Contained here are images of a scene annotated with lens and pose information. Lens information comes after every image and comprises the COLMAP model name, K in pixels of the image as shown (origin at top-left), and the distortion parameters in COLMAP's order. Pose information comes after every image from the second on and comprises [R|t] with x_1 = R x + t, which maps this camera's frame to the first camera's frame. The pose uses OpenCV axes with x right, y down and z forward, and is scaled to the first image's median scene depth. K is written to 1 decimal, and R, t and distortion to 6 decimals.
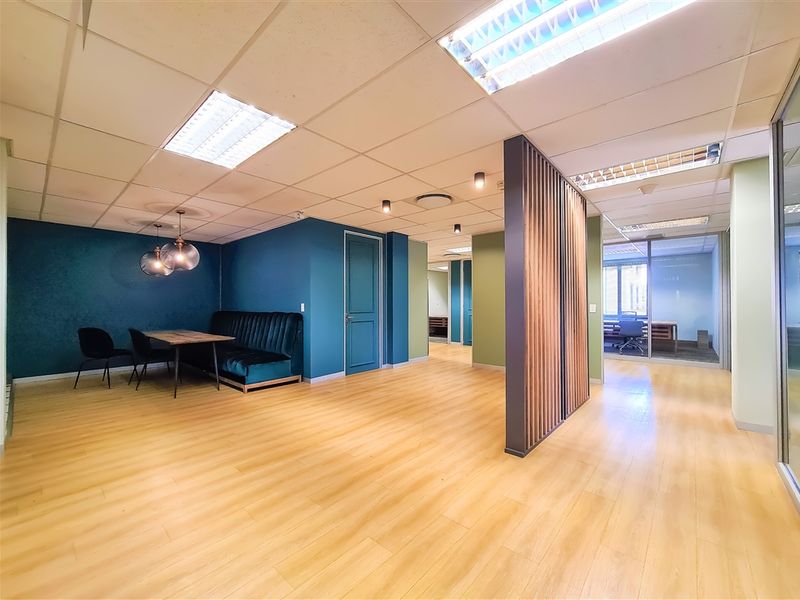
lens RADIAL K [[328.2, 0, 401.4], [0, 328.2, 302.0], [0, 0, 1]] dist [-0.000487, 0.000119]
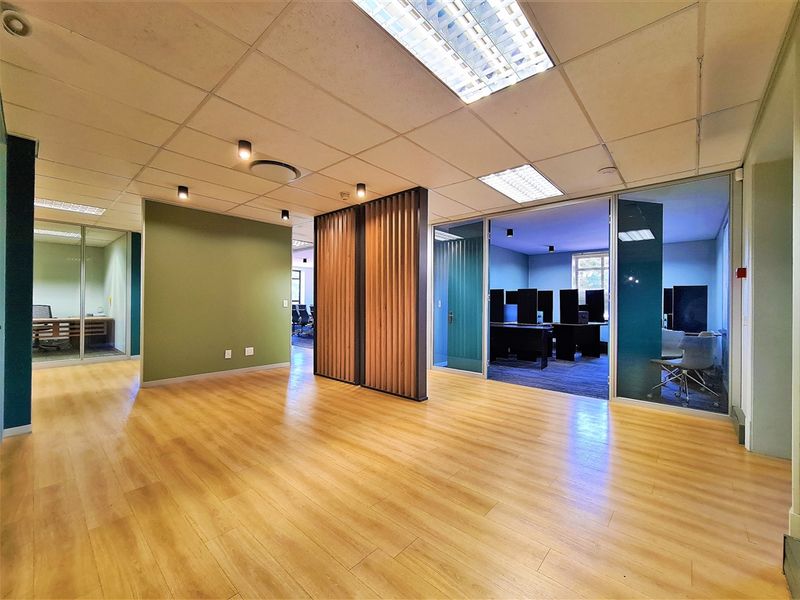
lens RADIAL K [[328.2, 0, 401.4], [0, 328.2, 302.0], [0, 0, 1]] dist [-0.000487, 0.000119]
pose [[0.005732, 0.002713, 0.999980, -0.668181], [-0.016074, 0.999867, -0.002620, 0.010738], [-0.999854, -0.016059, 0.005775, 0.632301]]
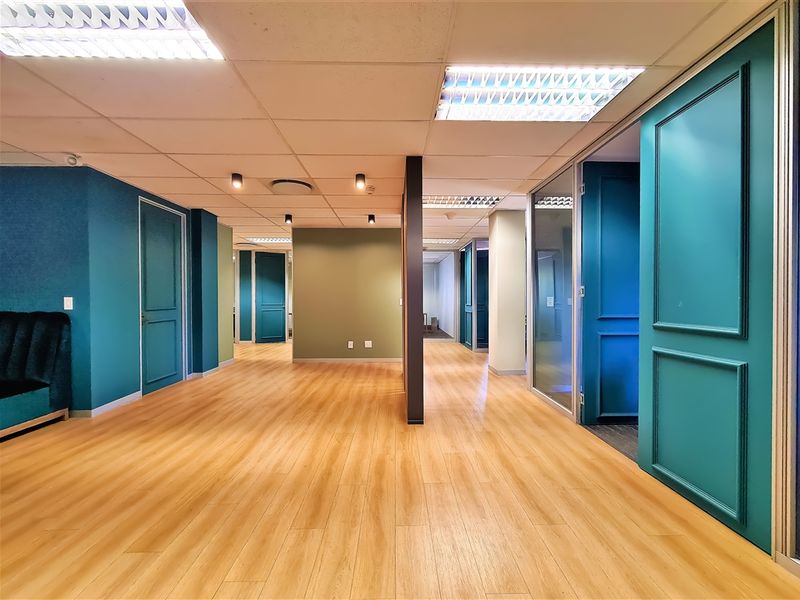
lens RADIAL K [[328.2, 0, 401.4], [0, 328.2, 302.0], [0, 0, 1]] dist [-0.000487, 0.000119]
pose [[0.736398, -0.006450, 0.676518, -0.287131], [-0.003618, 0.999903, 0.013471, 0.003243], [-0.676539, -0.012368, 0.736303, 0.092655]]
